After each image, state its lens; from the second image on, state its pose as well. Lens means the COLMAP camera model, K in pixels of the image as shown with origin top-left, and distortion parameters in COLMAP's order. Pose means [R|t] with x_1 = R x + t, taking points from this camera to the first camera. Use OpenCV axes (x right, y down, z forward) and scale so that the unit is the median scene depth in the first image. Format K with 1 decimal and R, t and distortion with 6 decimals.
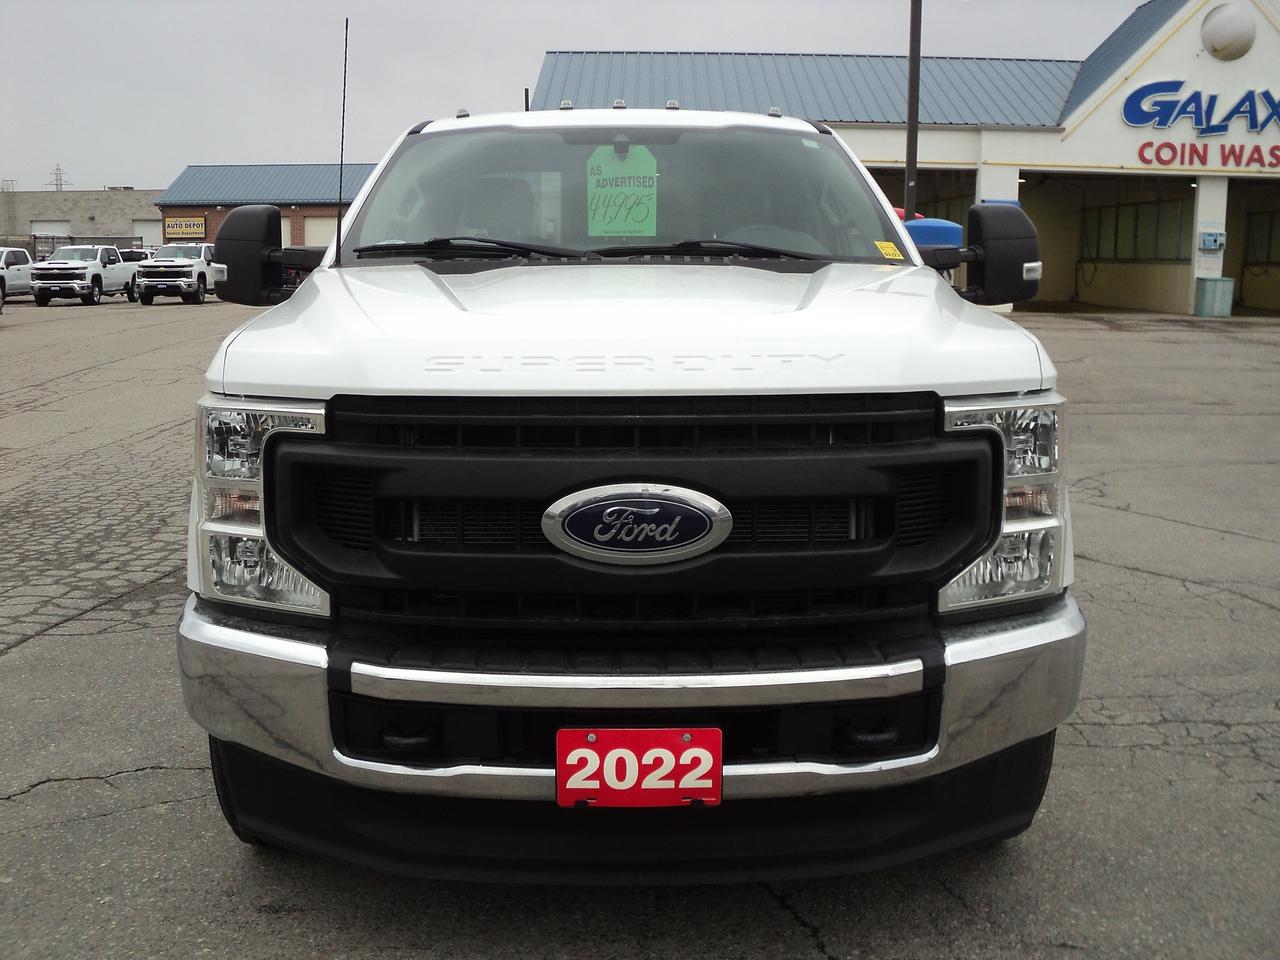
lens RADIAL K [[1324.3, 0, 614.6], [0, 1324.3, 486.9], [0, 0, 1]] dist [-0.199218, 0.203930]
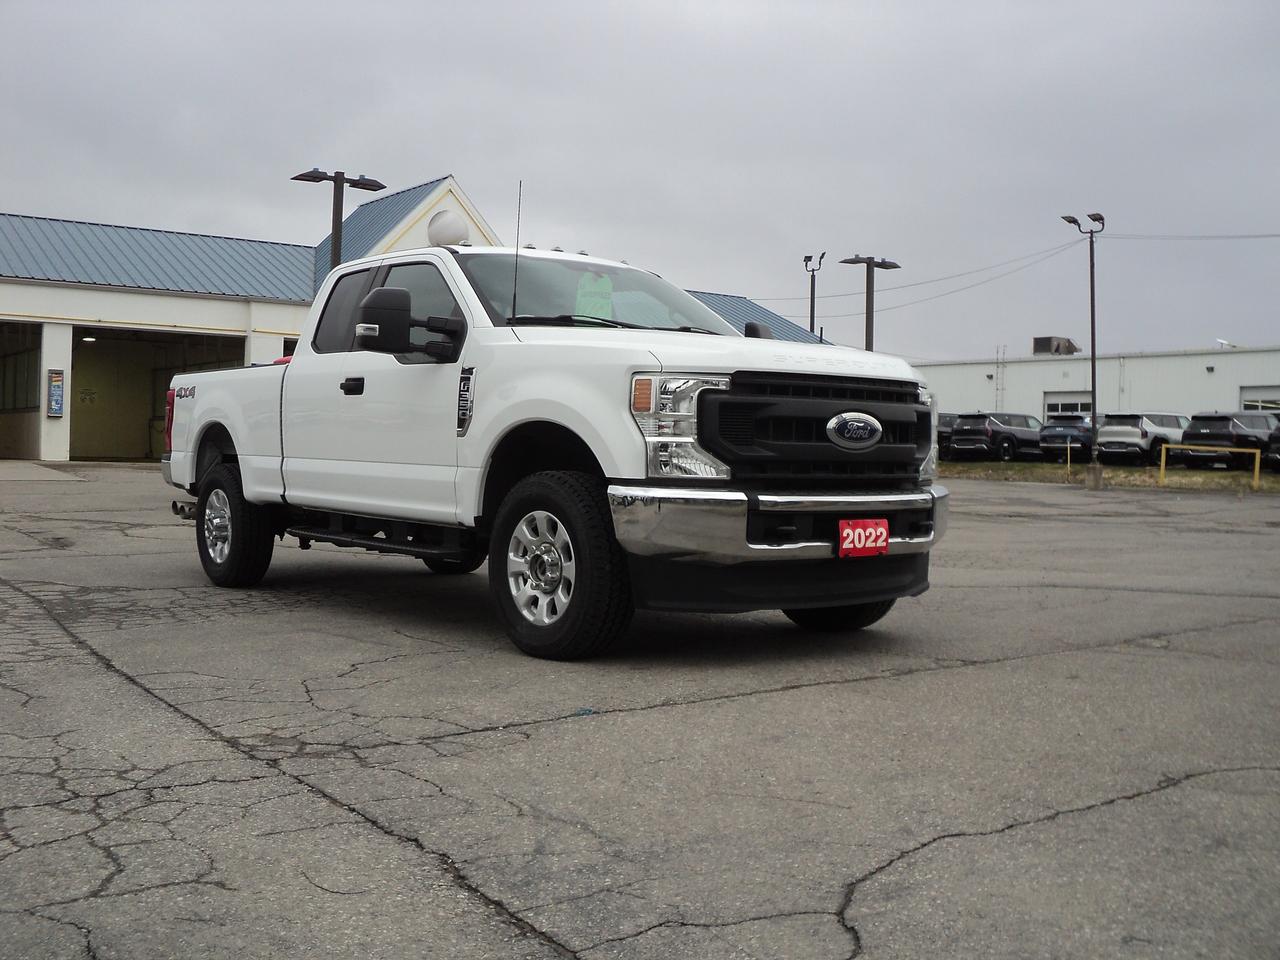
lens RADIAL K [[1324.3, 0, 614.6], [0, 1324.3, 486.9], [0, 0, 1]] dist [-0.199218, 0.203930]
pose [[0.791268, -0.001205, 0.611469, -0.686074], [0.085280, 0.990442, -0.108404, 0.135055], [-0.605494, 0.137923, 0.783808, -0.212925]]
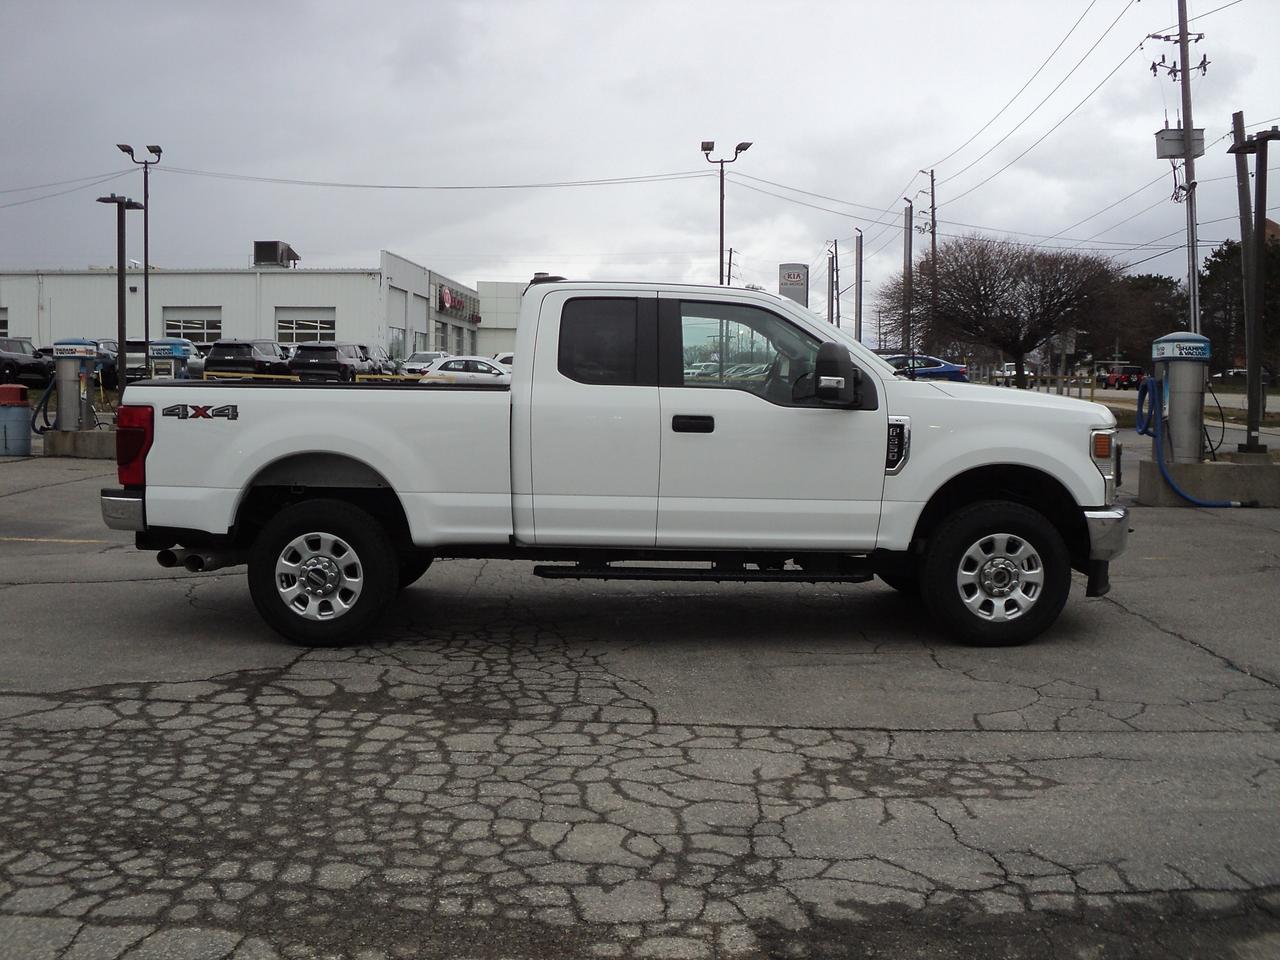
lens RADIAL K [[1311.4, 0, 623.3], [0, 1311.4, 476.4], [0, 0, 1]] dist [-0.169109, 0.224674]
pose [[0.005881, -0.078437, 0.996902, -1.329591], [0.159296, 0.984262, 0.076503, -0.150105], [-0.987213, 0.158352, 0.018283, 0.864331]]
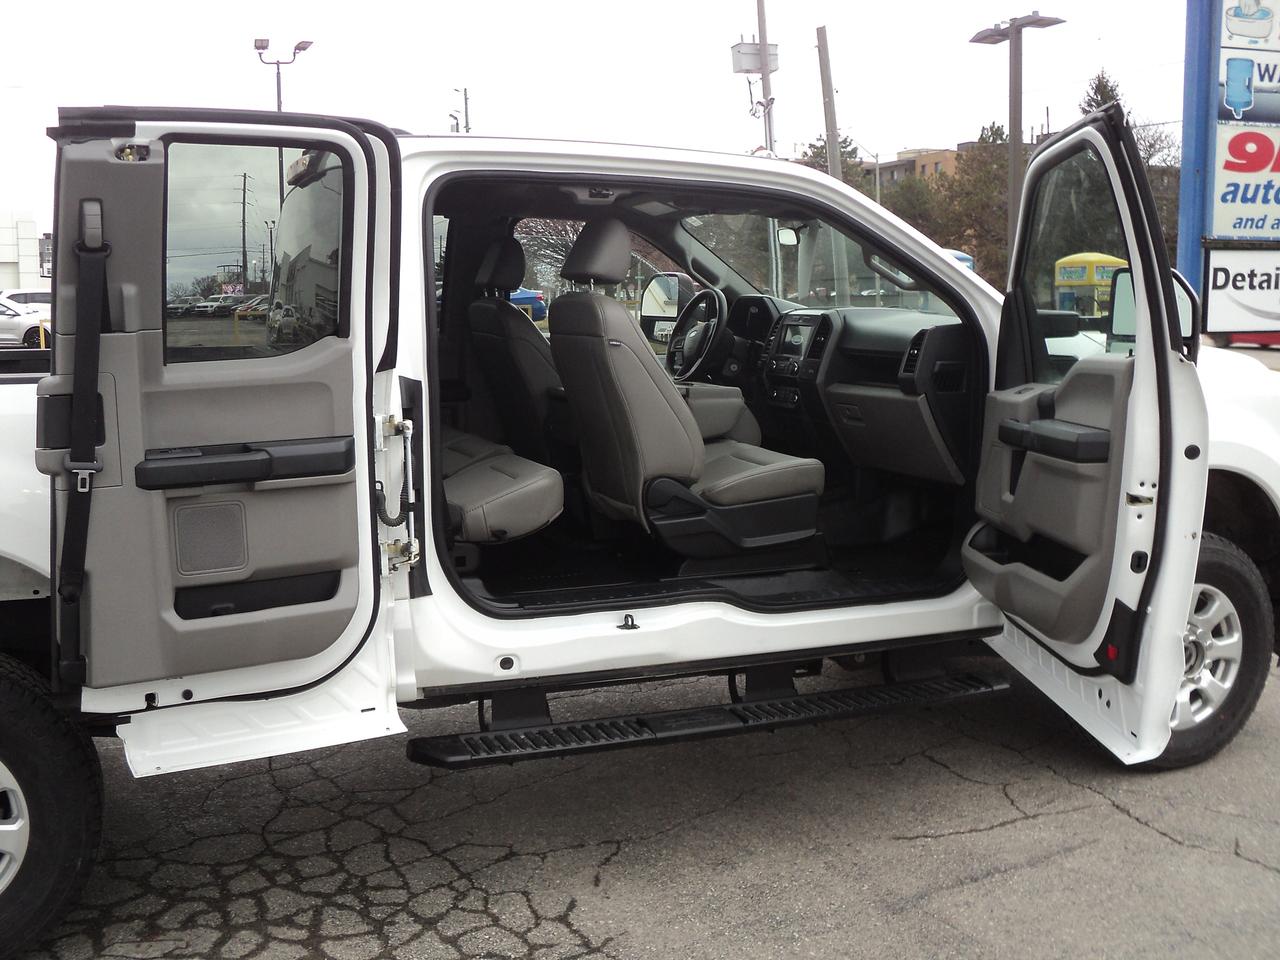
lens RADIAL K [[1324.3, 0, 614.6], [0, 1324.3, 486.9], [0, 0, 1]] dist [-0.199218, 0.203930]
pose [[-0.345635, -0.128687, 0.929503, -0.684351], [0.166125, 0.966514, 0.195585, -0.192074], [-0.923547, 0.222015, -0.312683, 1.047005]]
